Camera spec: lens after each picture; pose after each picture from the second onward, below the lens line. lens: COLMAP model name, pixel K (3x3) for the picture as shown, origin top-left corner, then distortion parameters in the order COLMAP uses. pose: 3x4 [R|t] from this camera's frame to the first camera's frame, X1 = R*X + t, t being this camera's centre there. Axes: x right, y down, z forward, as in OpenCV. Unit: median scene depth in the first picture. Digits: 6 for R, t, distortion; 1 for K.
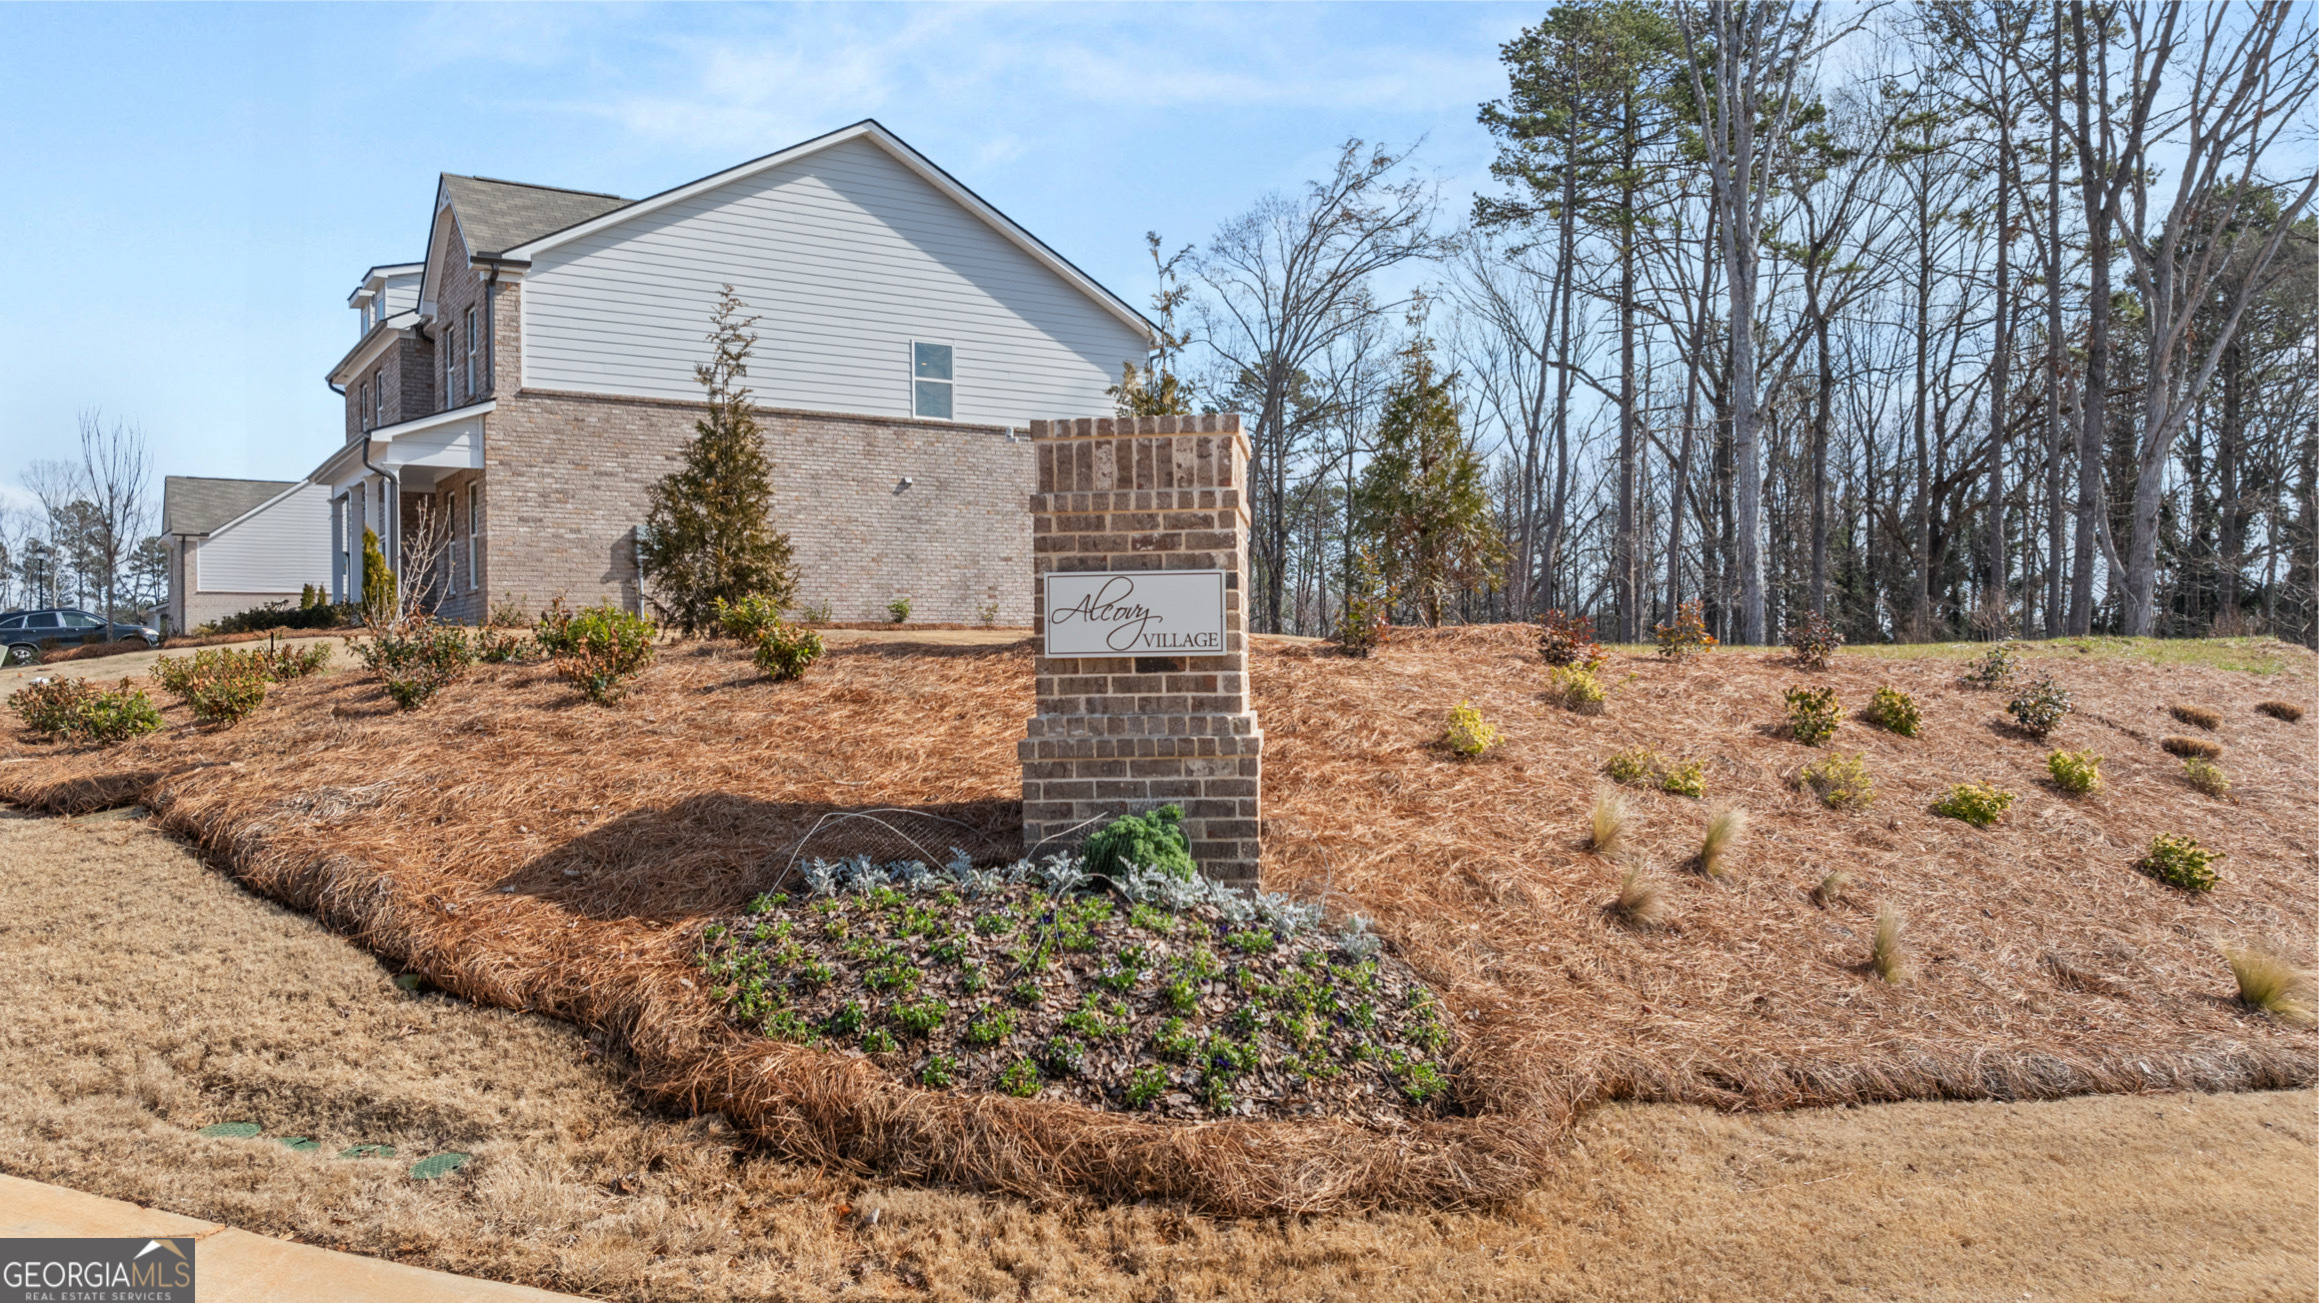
lens RADIAL K [[1644.8, 0, 1160.7], [0, 1644.8, 661.9], [0, 0, 1]] dist [-0.025646, 0.019550]
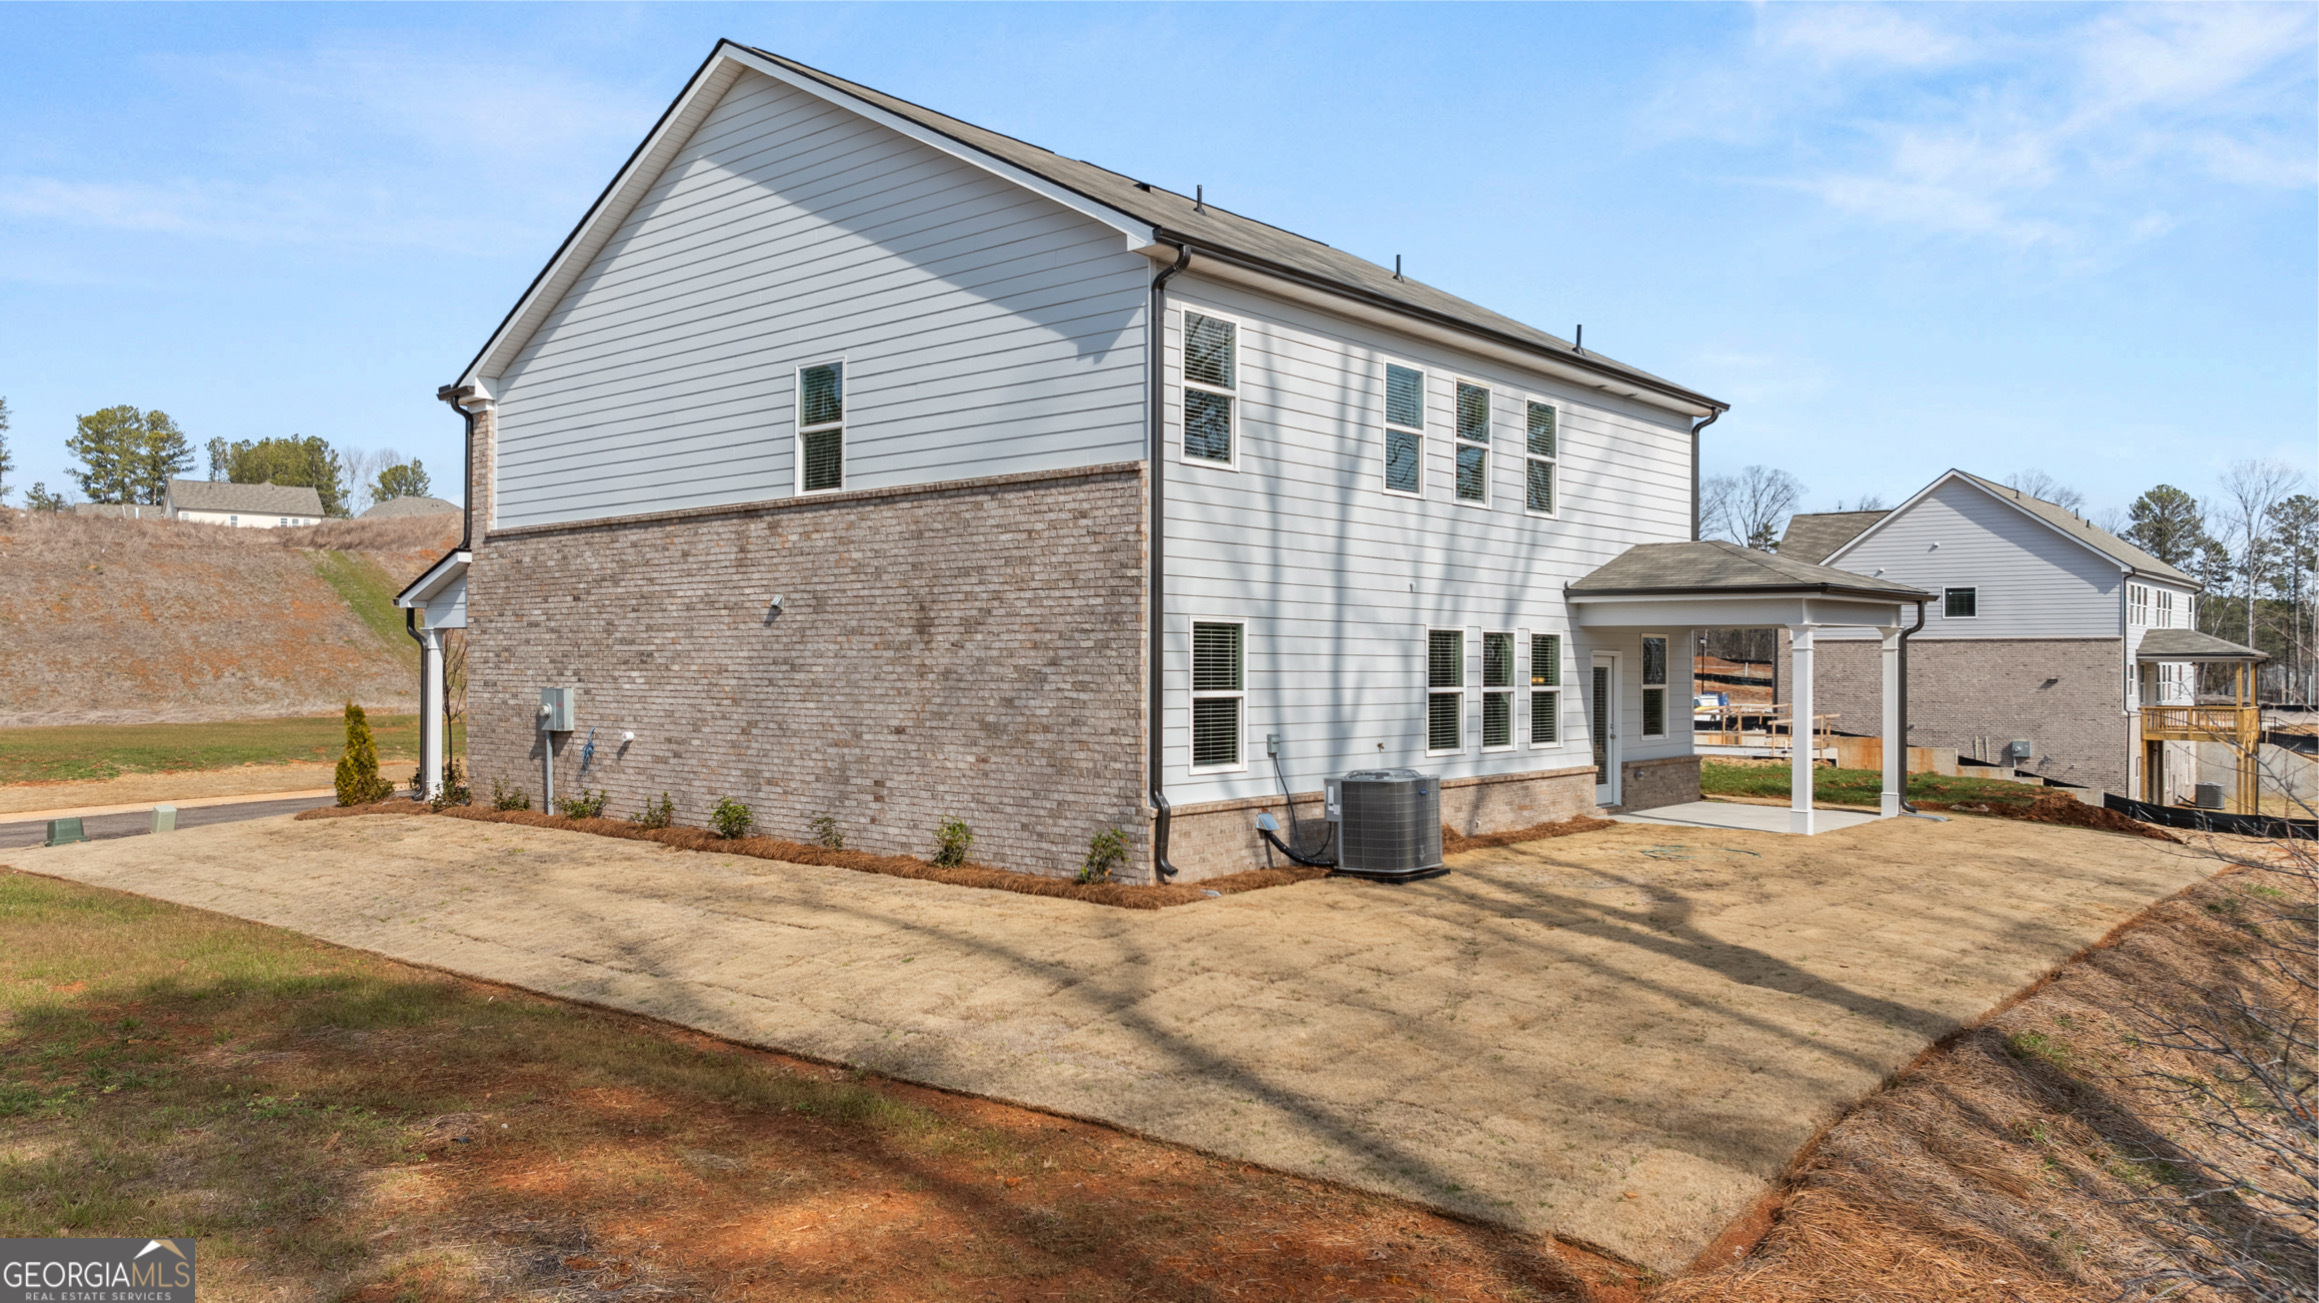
lens RADIAL K [[1644.8, 0, 1164.8], [0, 1644.8, 660.4], [0, 0, 1]] dist [-0.025646, 0.019550]
pose [[0.272559, 0.008430, -0.962102, 0.474050], [-0.001284, 0.999964, 0.008398, -0.094195], [0.962138, -0.001053, 0.272560, 0.975671]]
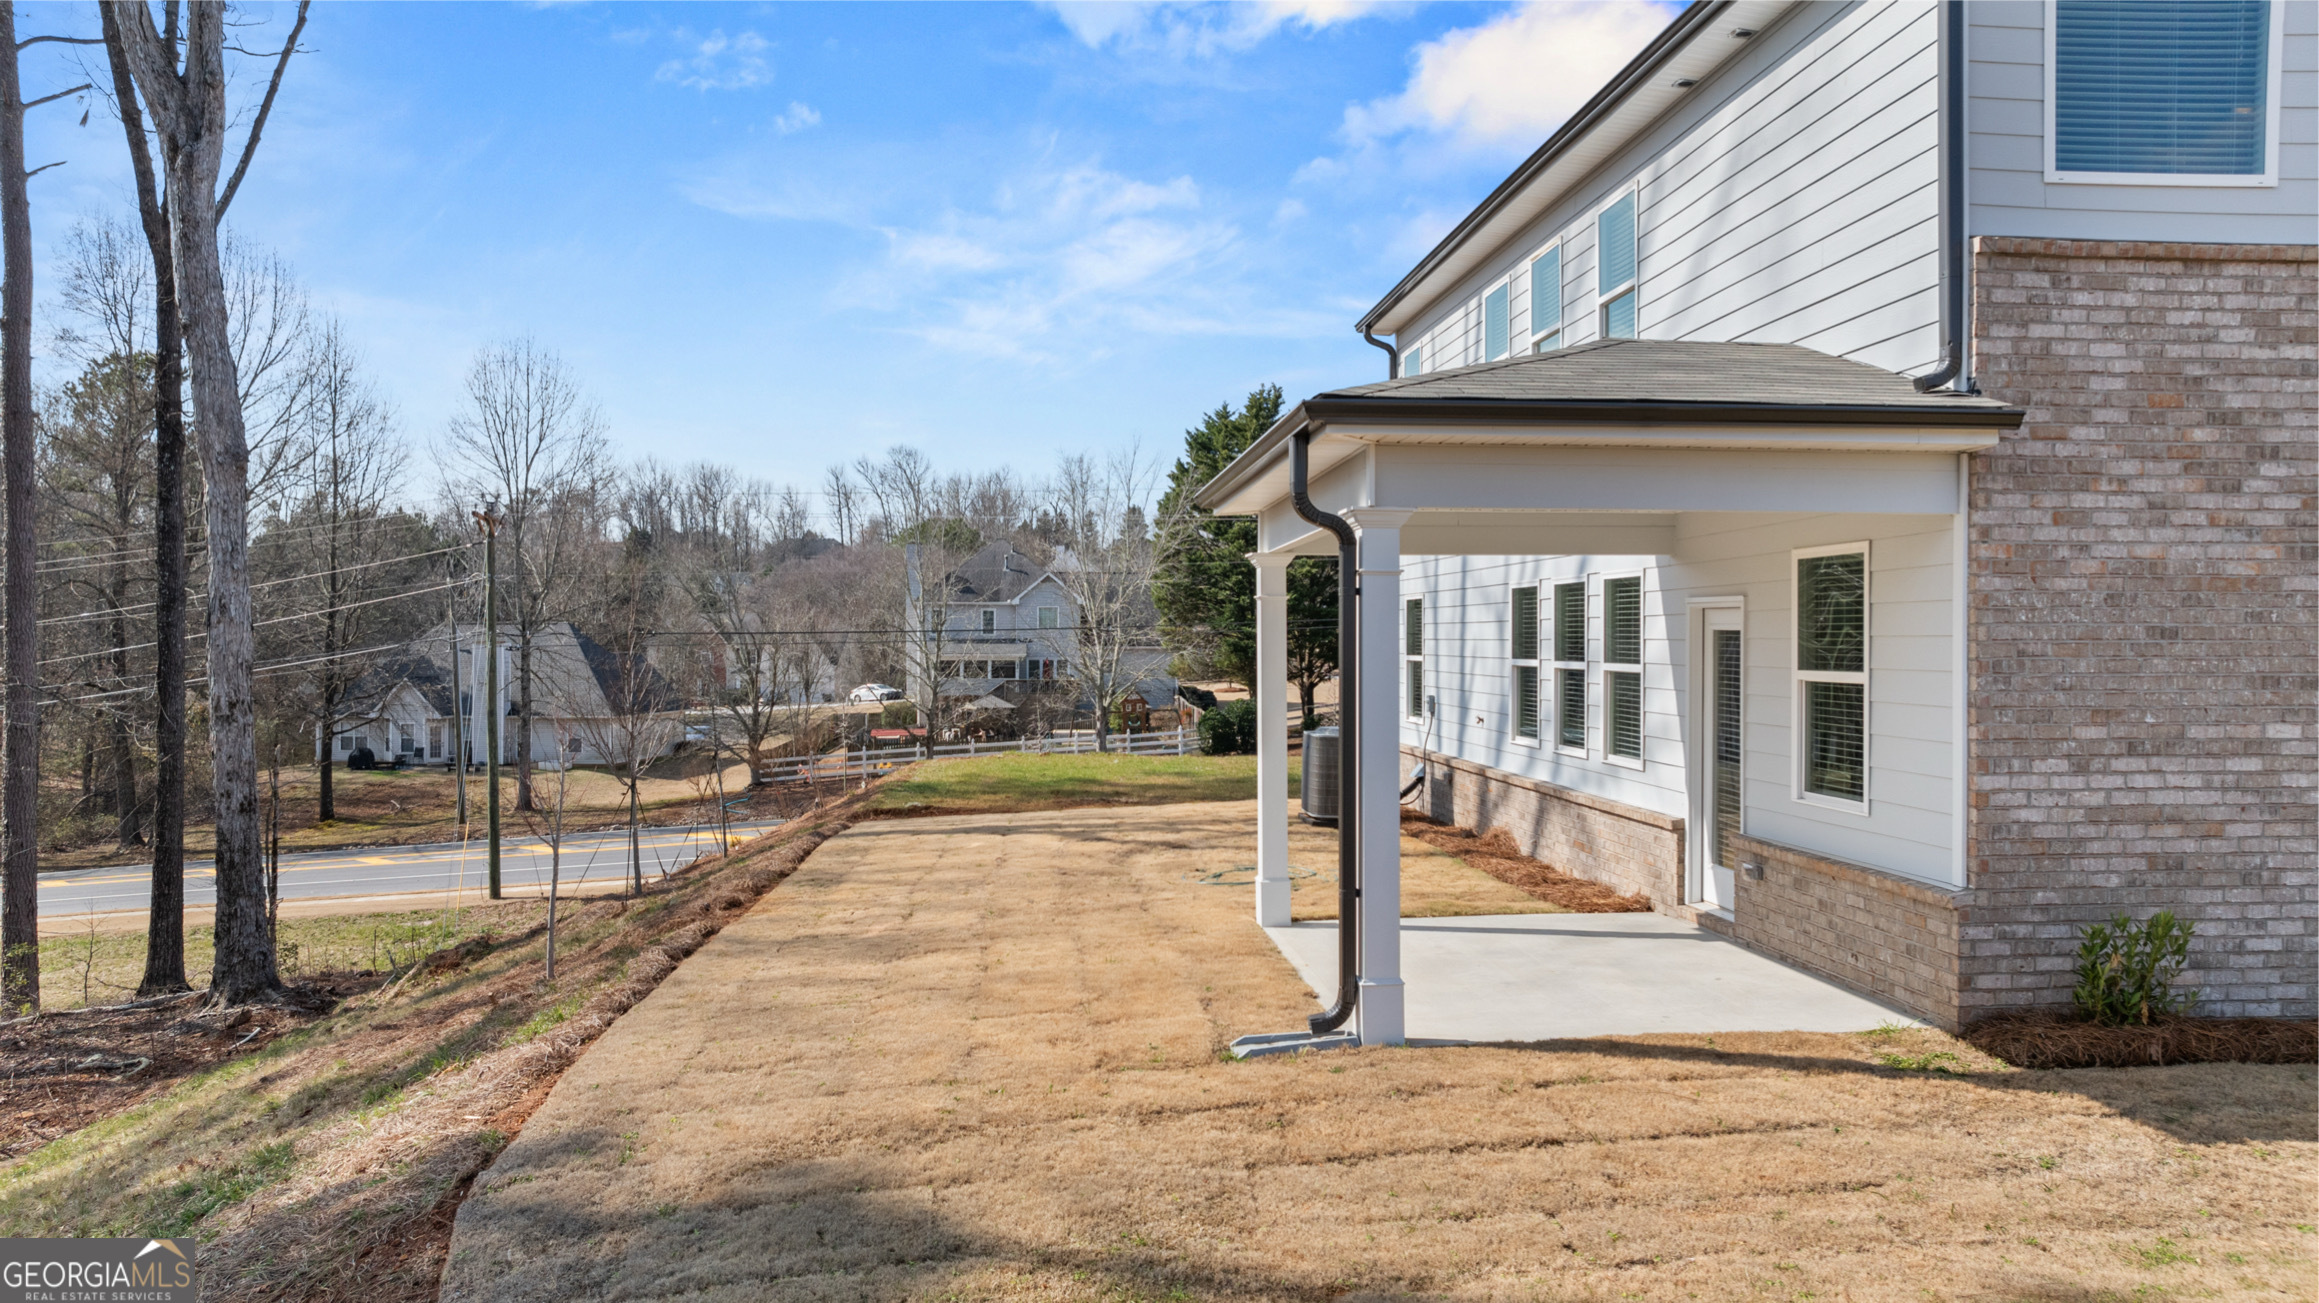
lens RADIAL K [[1644.8, 0, 1155.2], [0, 1644.8, 642.1], [0, 0, 1]] dist [-0.025646, 0.019550]
pose [[-0.878978, 0.008589, 0.476784, -0.233558], [0.004822, 0.999947, -0.009123, -0.080375], [-0.476837, -0.005720, -0.878973, 1.734472]]
